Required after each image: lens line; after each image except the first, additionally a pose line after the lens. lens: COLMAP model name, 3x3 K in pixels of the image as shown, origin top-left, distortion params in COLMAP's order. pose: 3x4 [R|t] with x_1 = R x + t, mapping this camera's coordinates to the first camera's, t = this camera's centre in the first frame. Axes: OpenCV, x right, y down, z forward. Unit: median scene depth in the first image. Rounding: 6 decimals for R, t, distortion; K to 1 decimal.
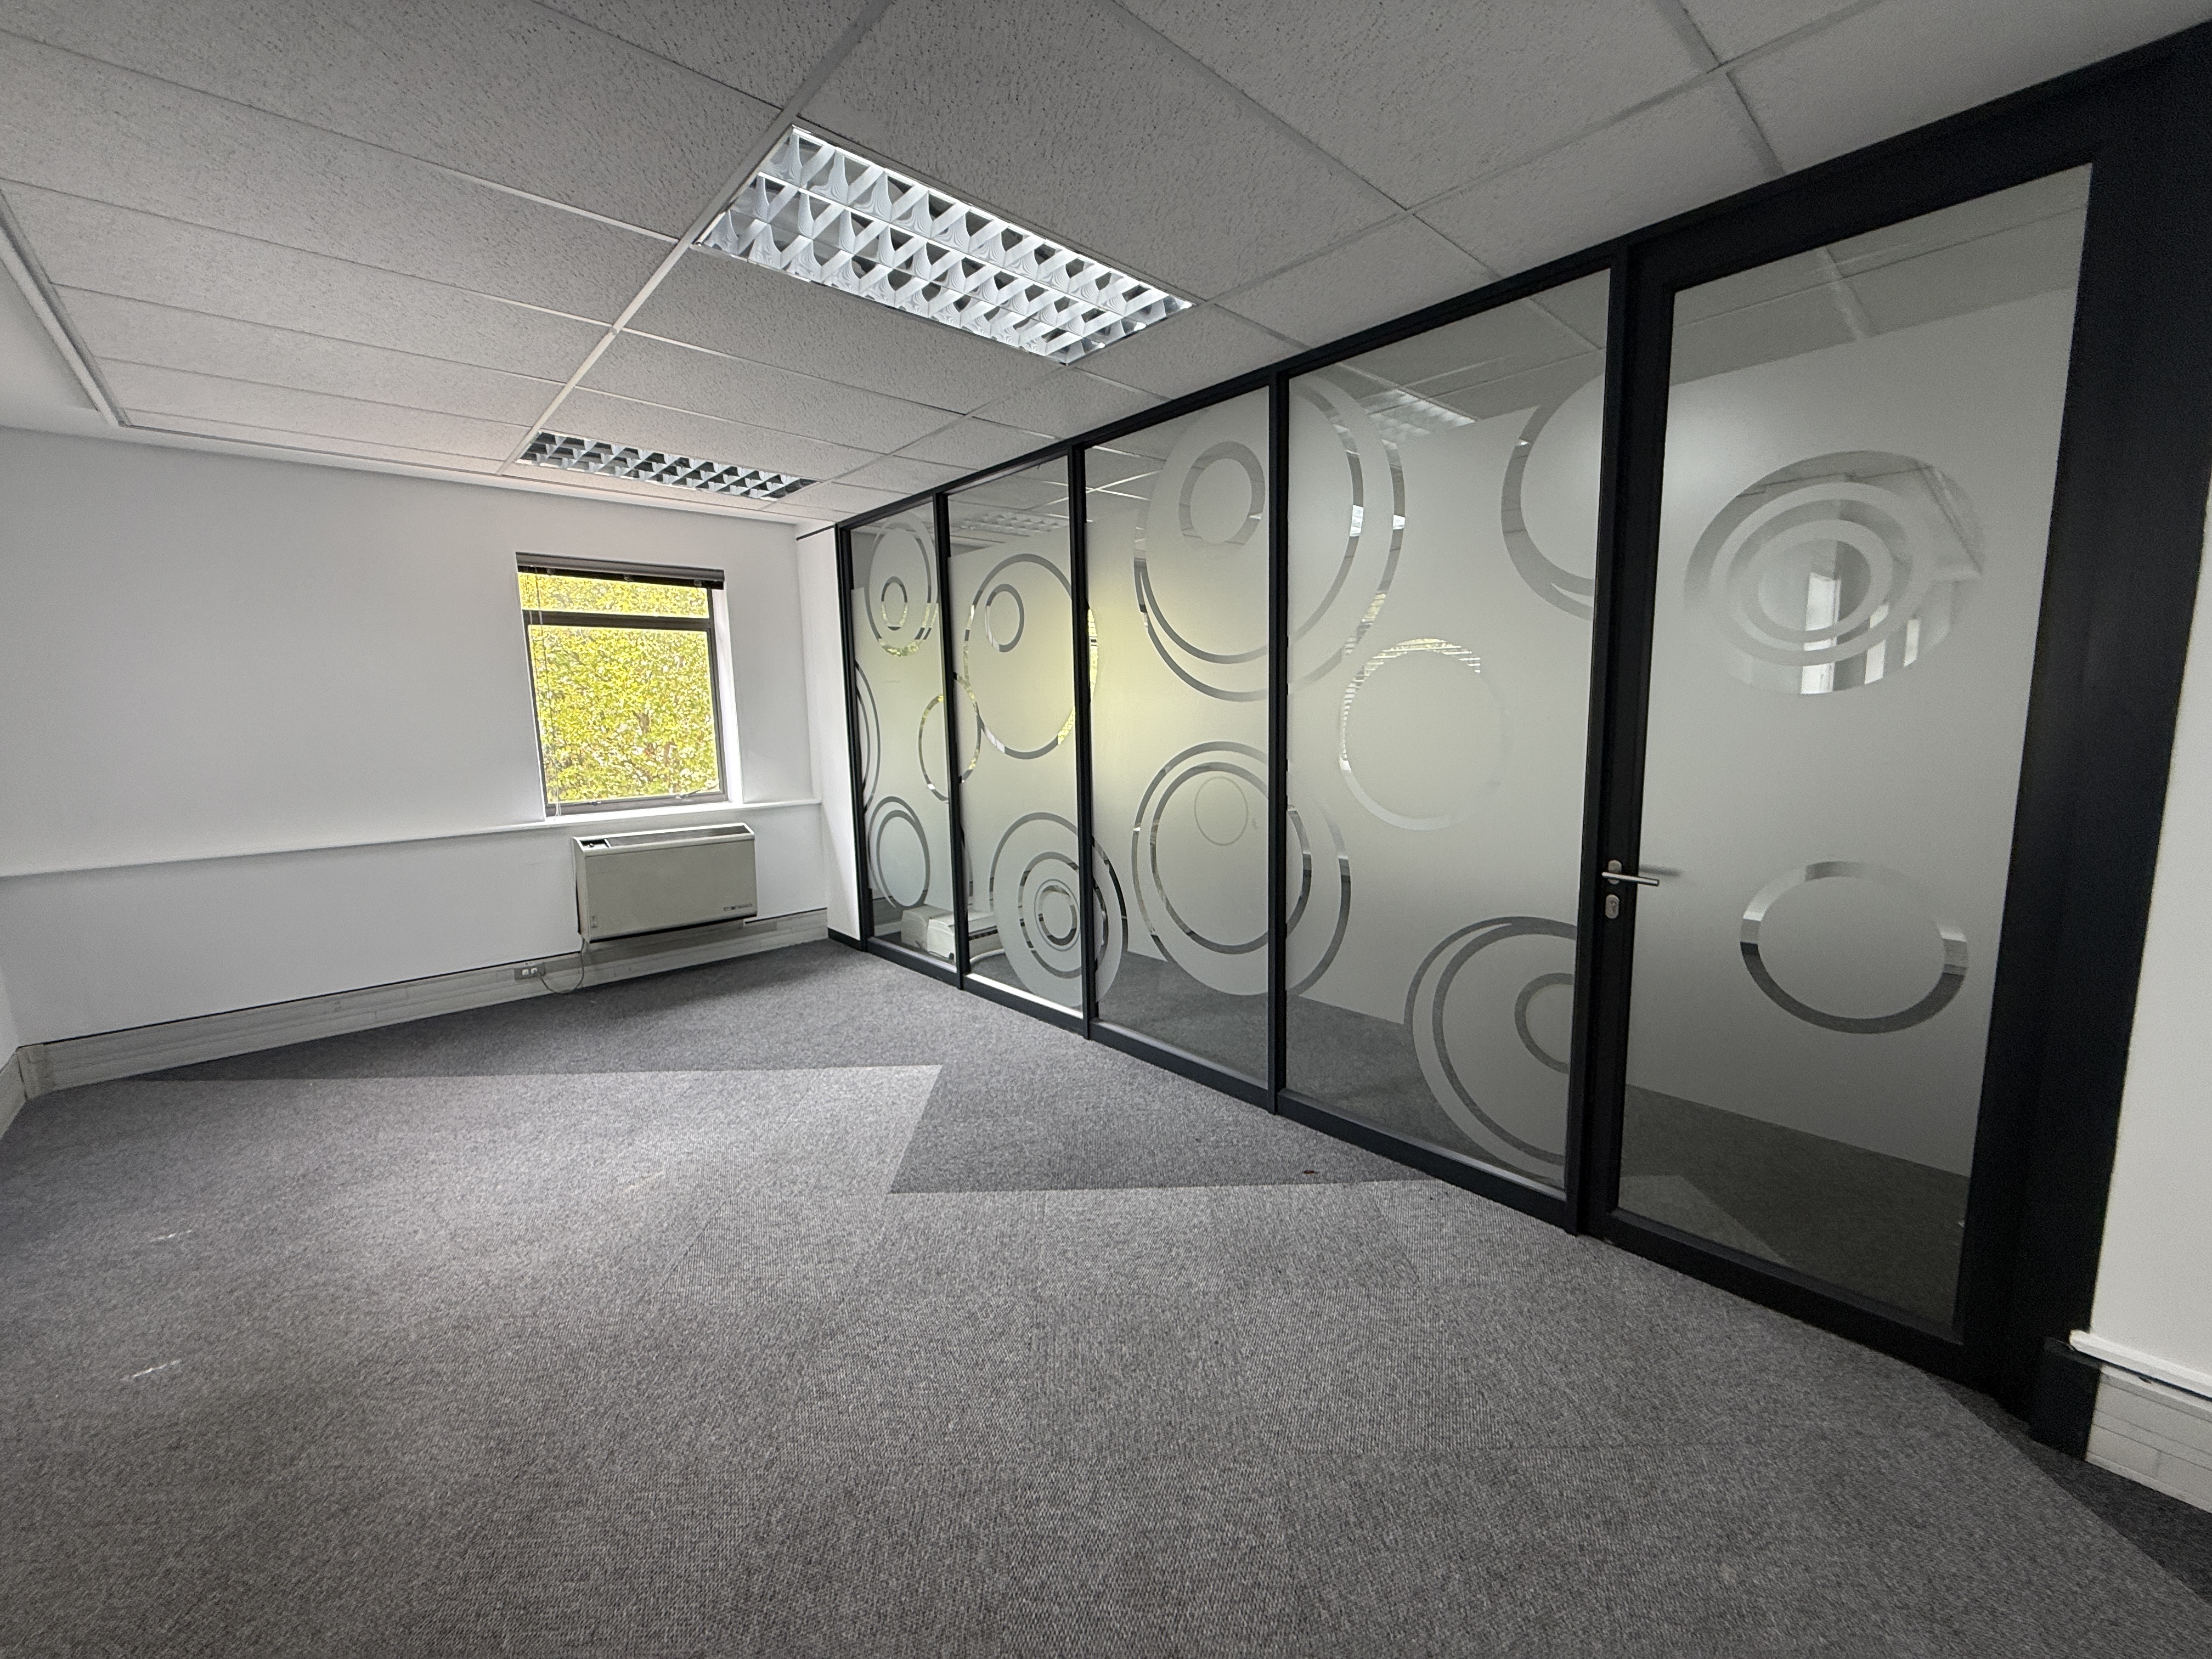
lens RADIAL K [[876.1, 0, 1123.6], [0, 876.1, 815.3], [0, 0, 1]] dist [-0.002221, 0.000223]
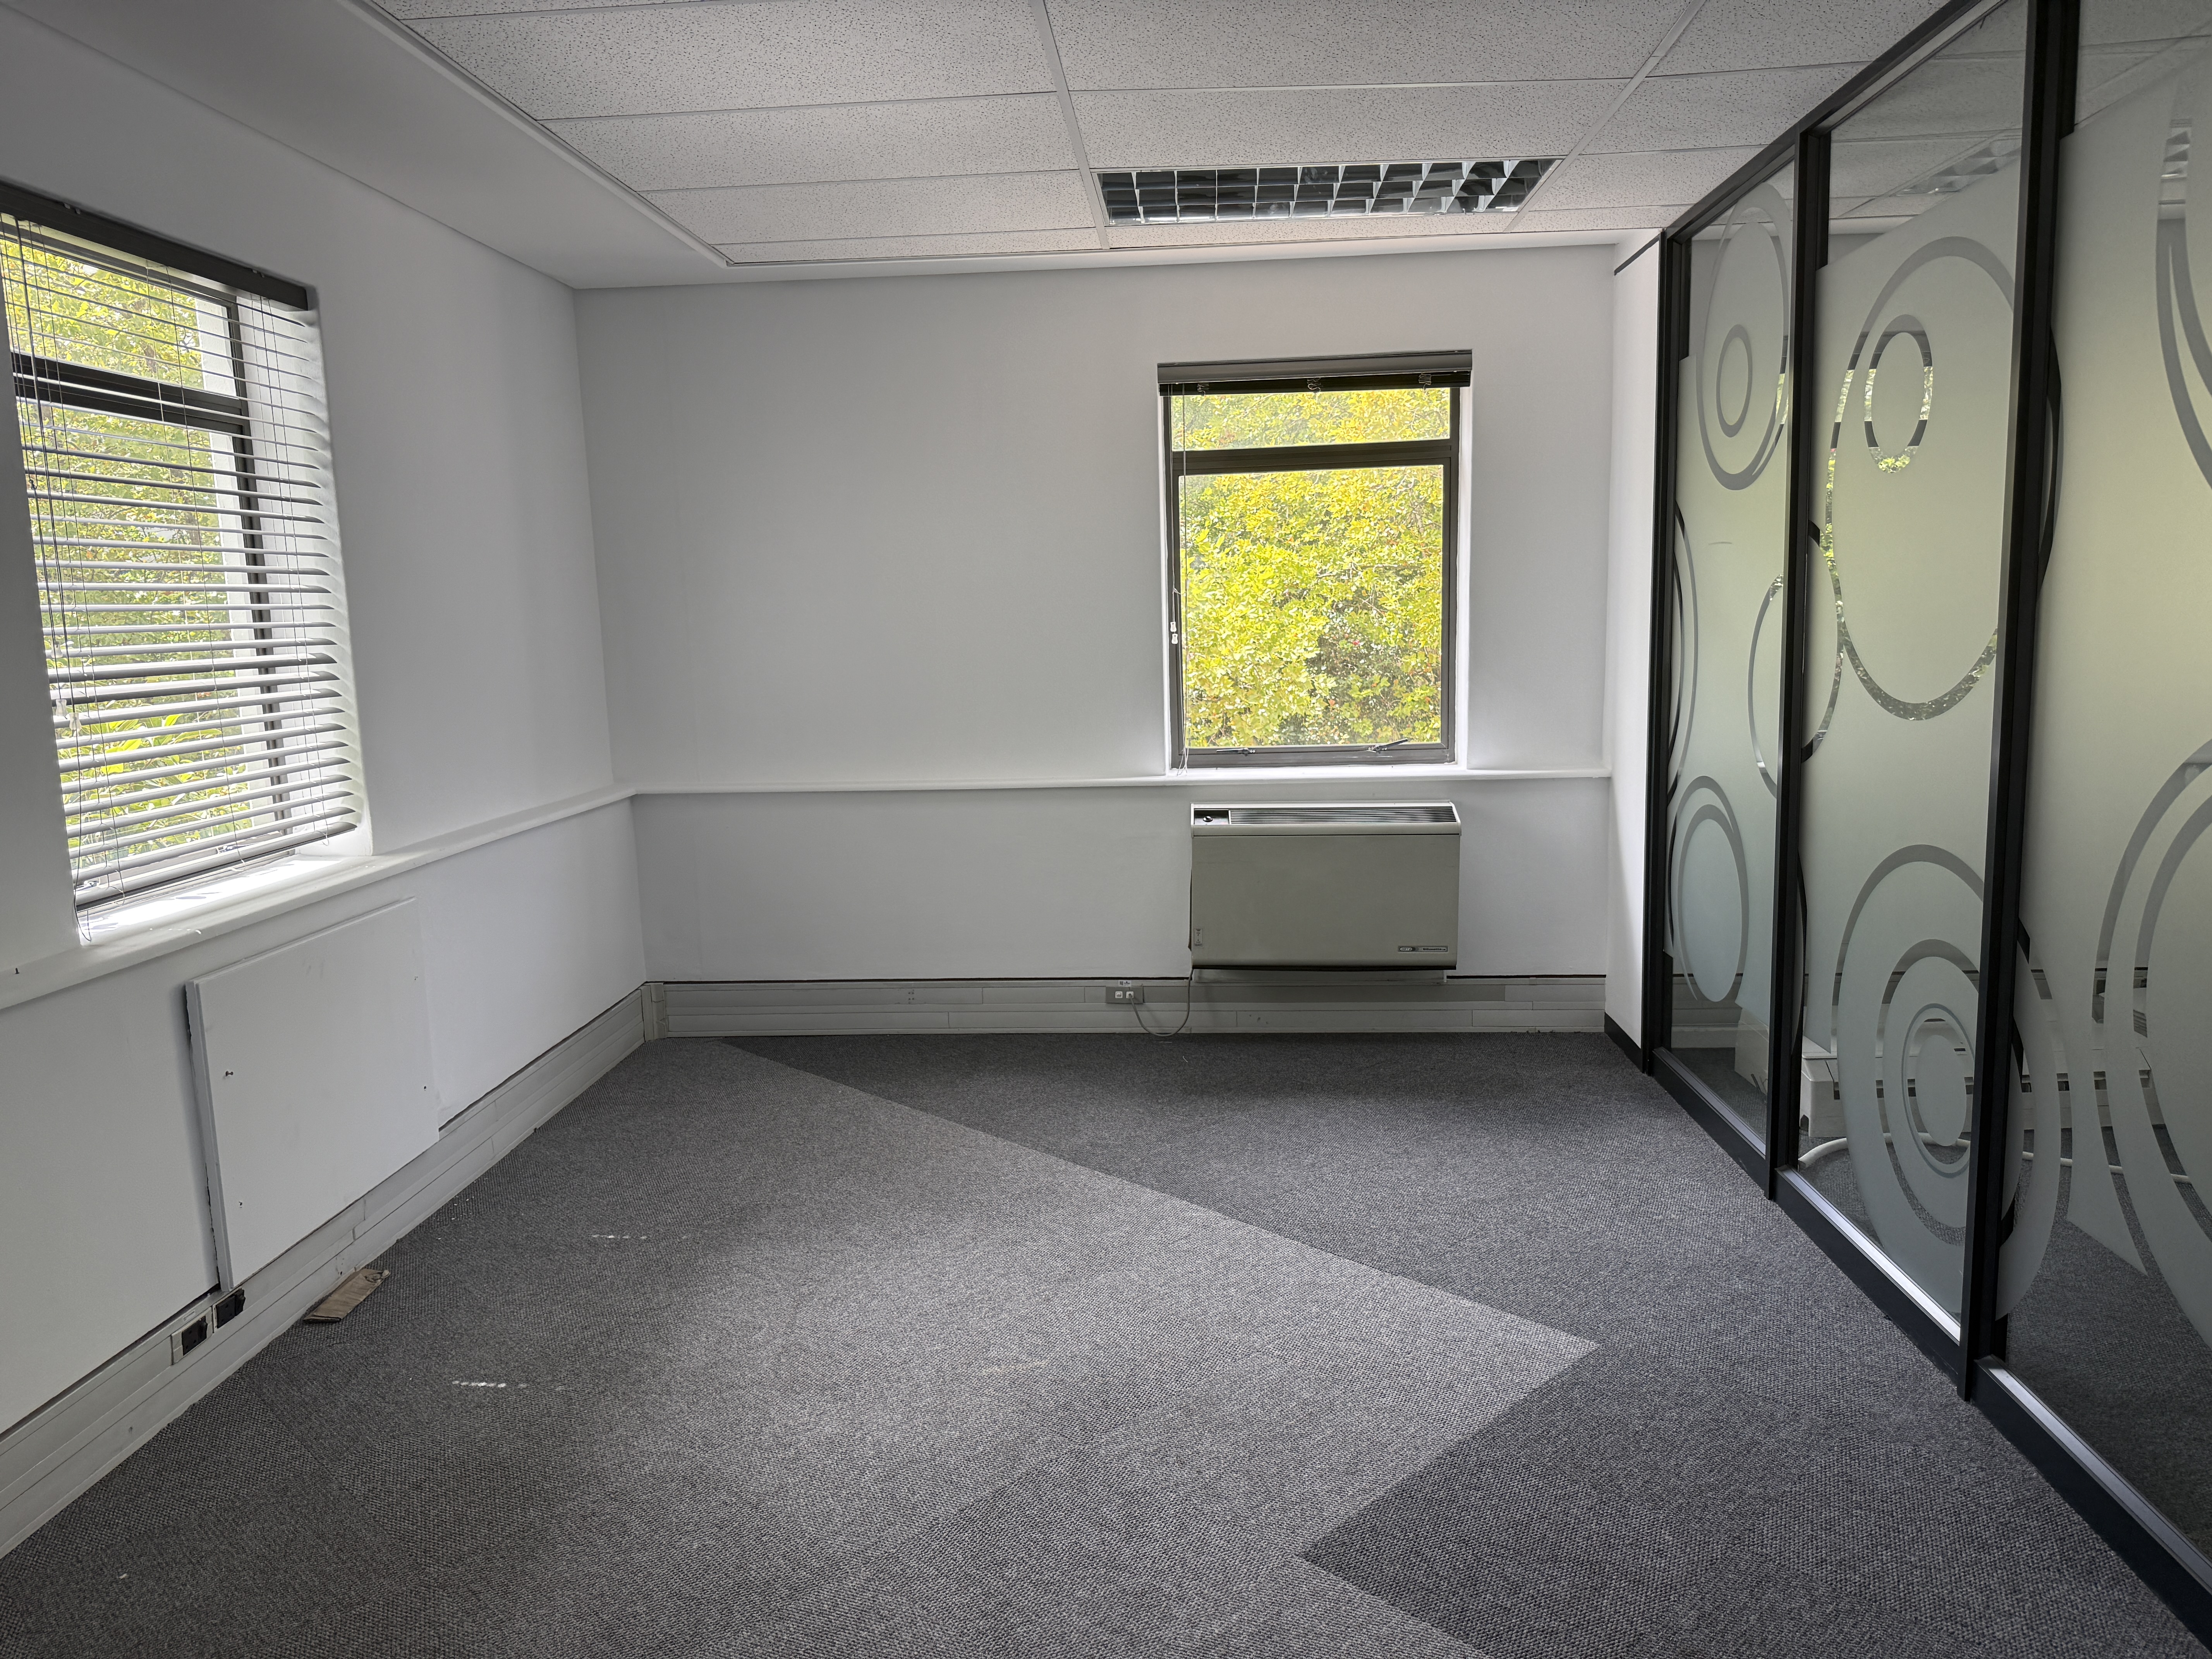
lens RADIAL K [[1555.6, 0, 1094.7], [0, 1555.6, 831.0], [0, 0, 1]] dist [0.018562, -0.026570]
pose [[0.688219, 0.101198, -0.718410, 0.148427], [-0.077838, 0.994808, 0.065566, -0.023473], [0.721315, 0.010796, 0.692523, 0.154588]]
